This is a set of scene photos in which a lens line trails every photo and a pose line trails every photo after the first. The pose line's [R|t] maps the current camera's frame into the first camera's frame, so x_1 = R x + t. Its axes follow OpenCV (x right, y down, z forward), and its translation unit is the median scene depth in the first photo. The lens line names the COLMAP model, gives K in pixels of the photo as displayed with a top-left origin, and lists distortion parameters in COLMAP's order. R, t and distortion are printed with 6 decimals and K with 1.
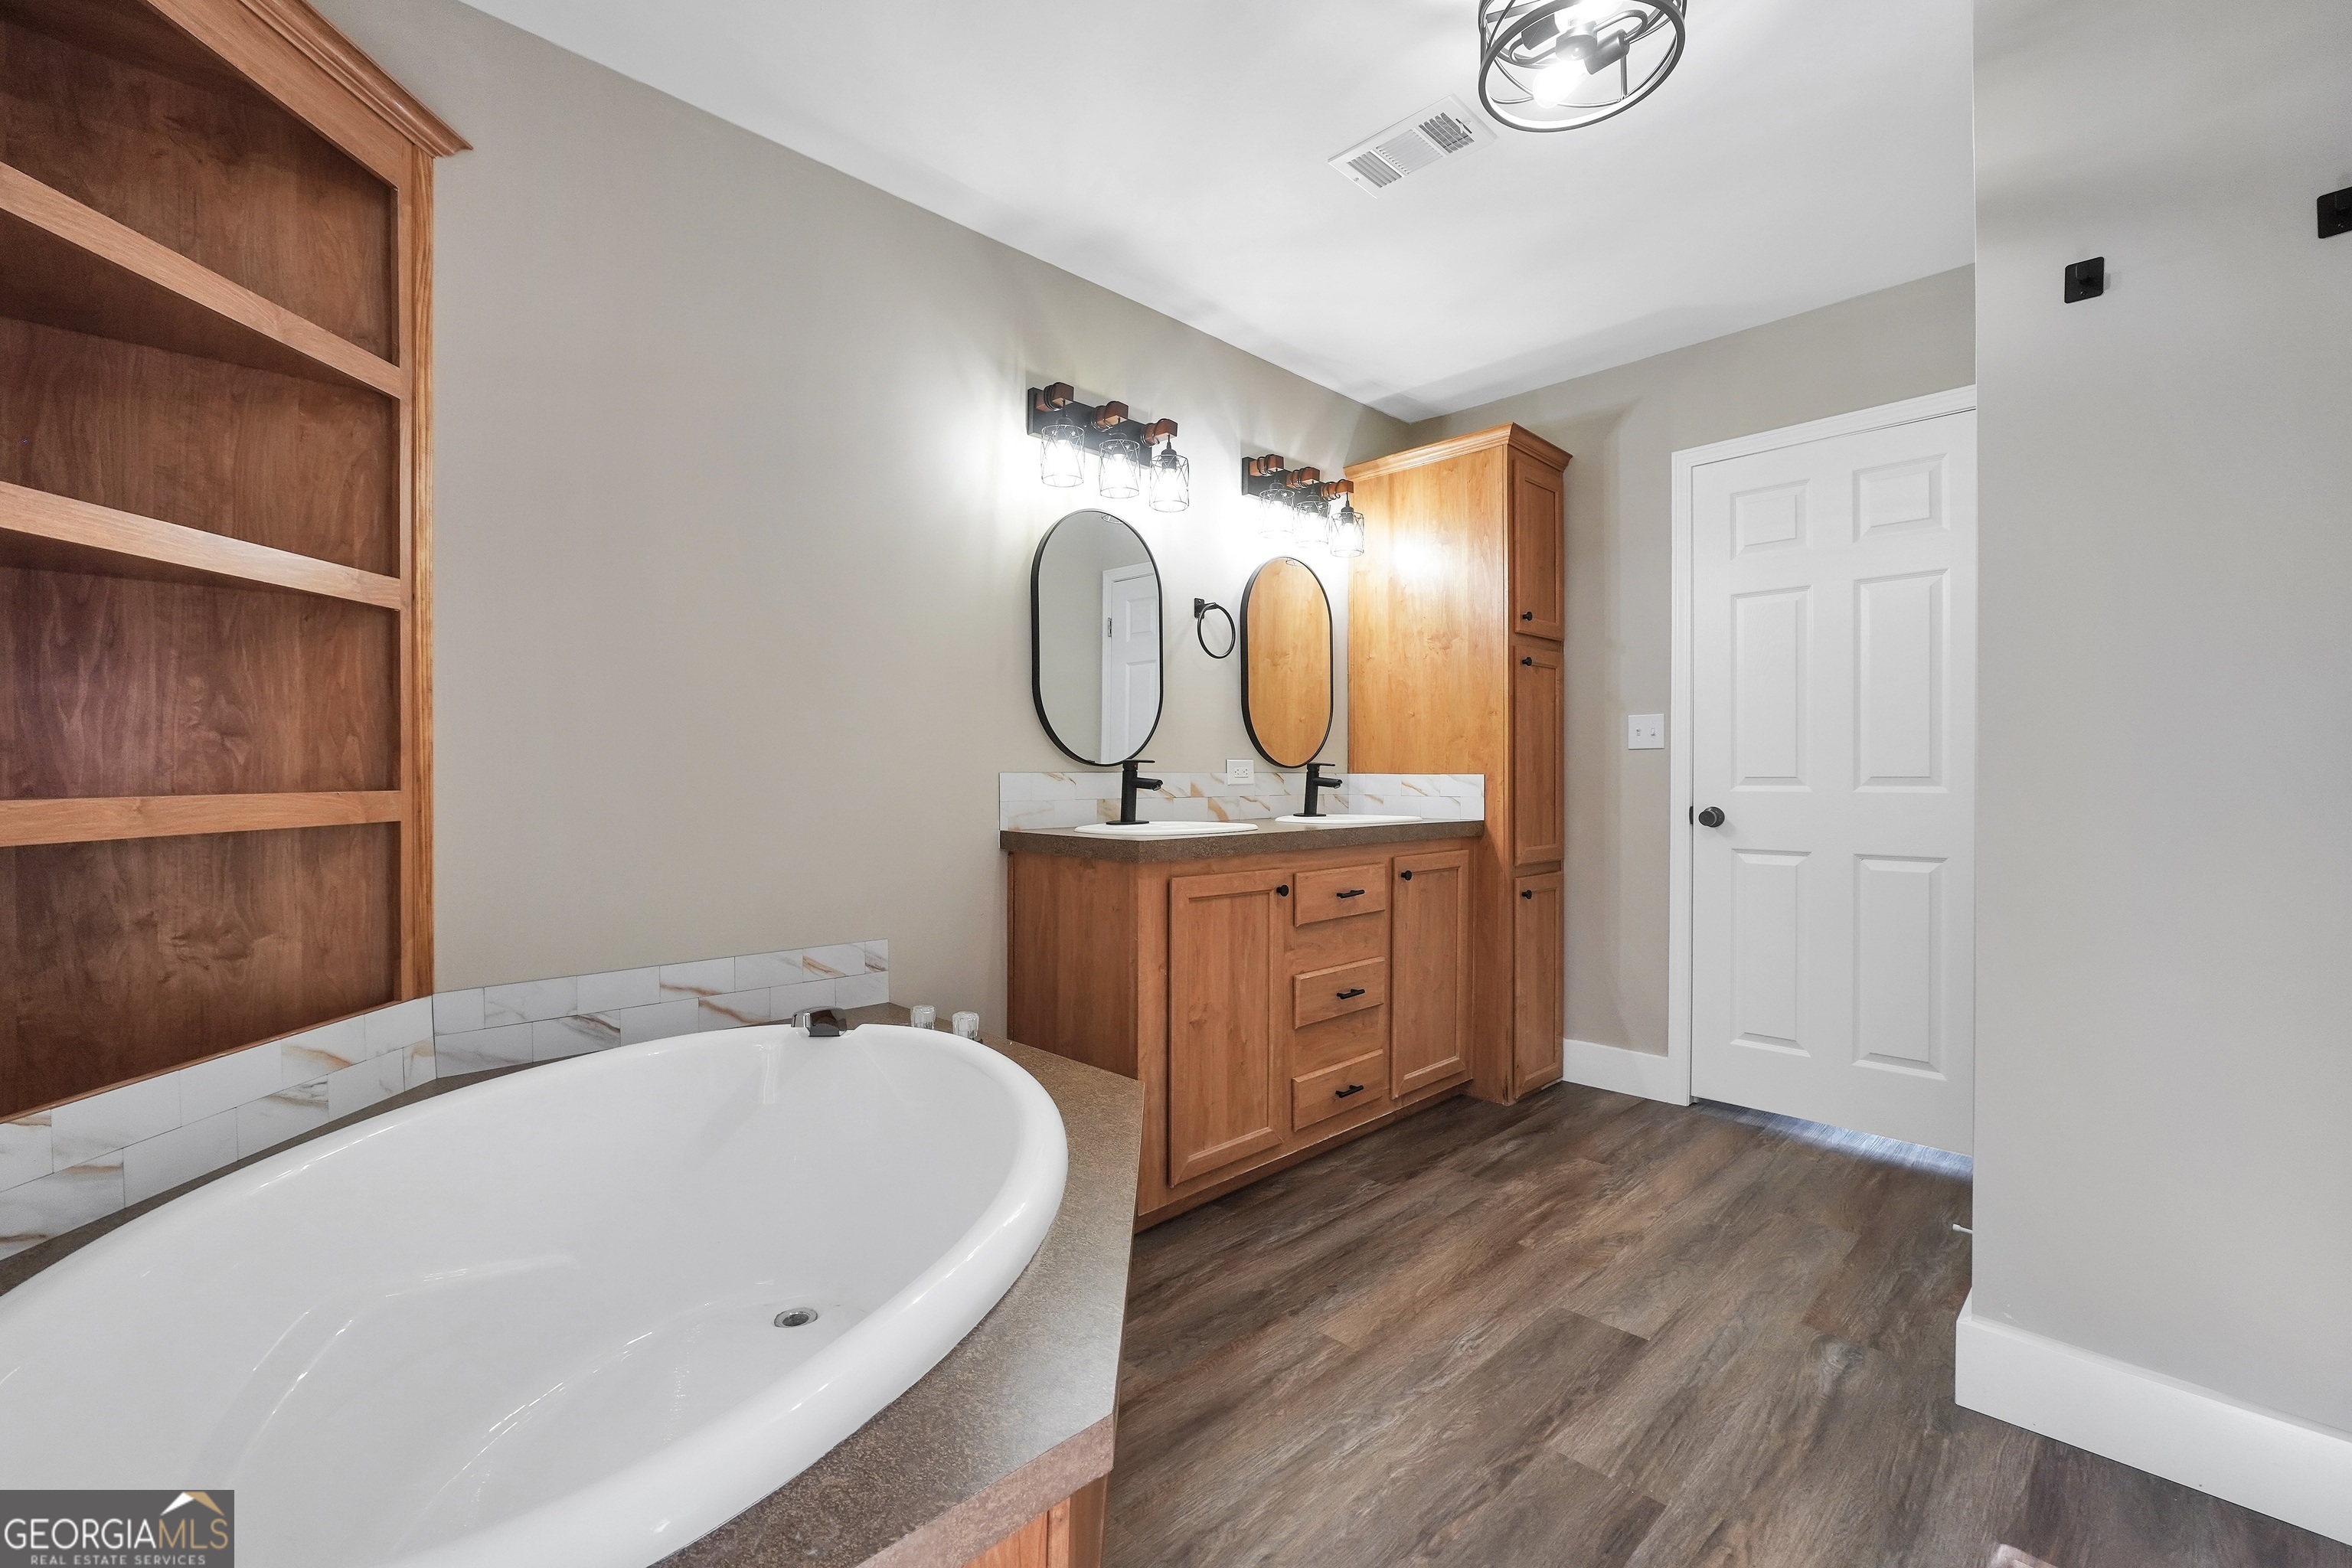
lens RADIAL K [[1004.1, 0, 1166.8], [0, 1004.1, 757.6], [0, 0, 1]] dist [-0.019812, 0.007667]
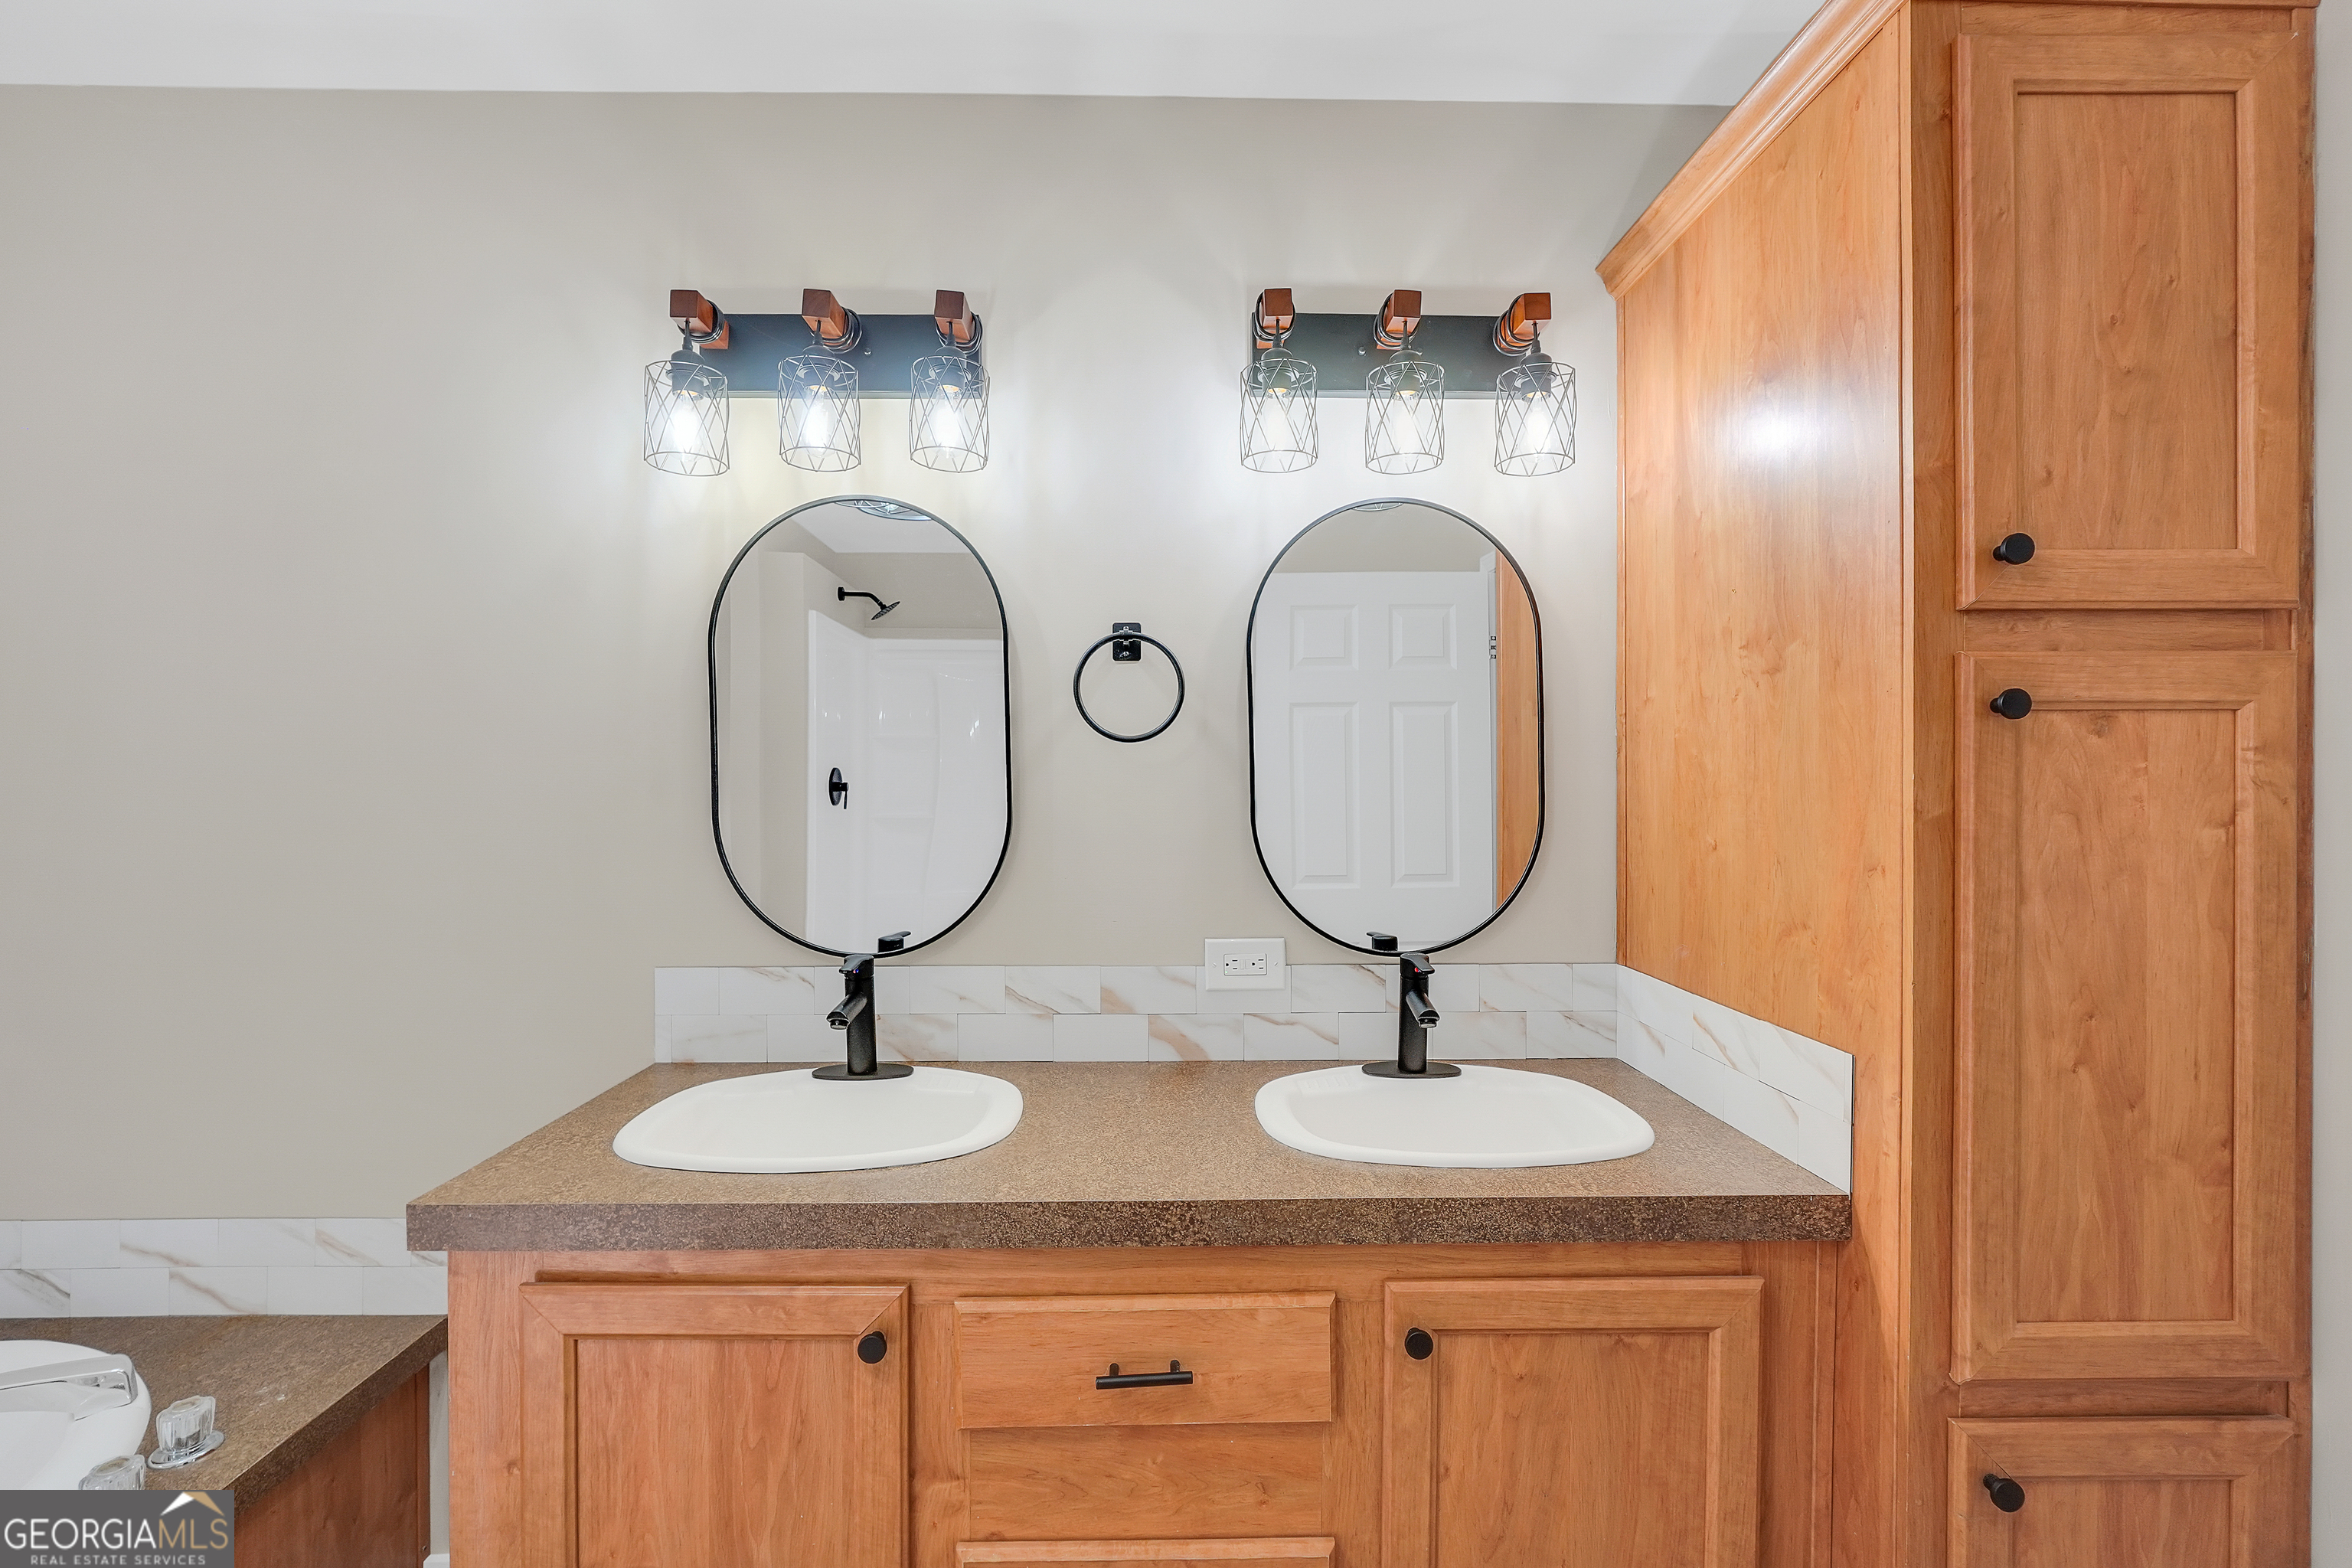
lens RADIAL K [[997.1, 0, 1176.0], [0, 997.1, 784.0], [0, 0, 1]] dist [-0.023001, 0.006979]
pose [[0.729838, -0.001918, -0.683617, 0.395881], [0.014748, 0.999807, 0.012940, -0.083382], [0.683461, -0.019527, 0.729726, 0.647359]]
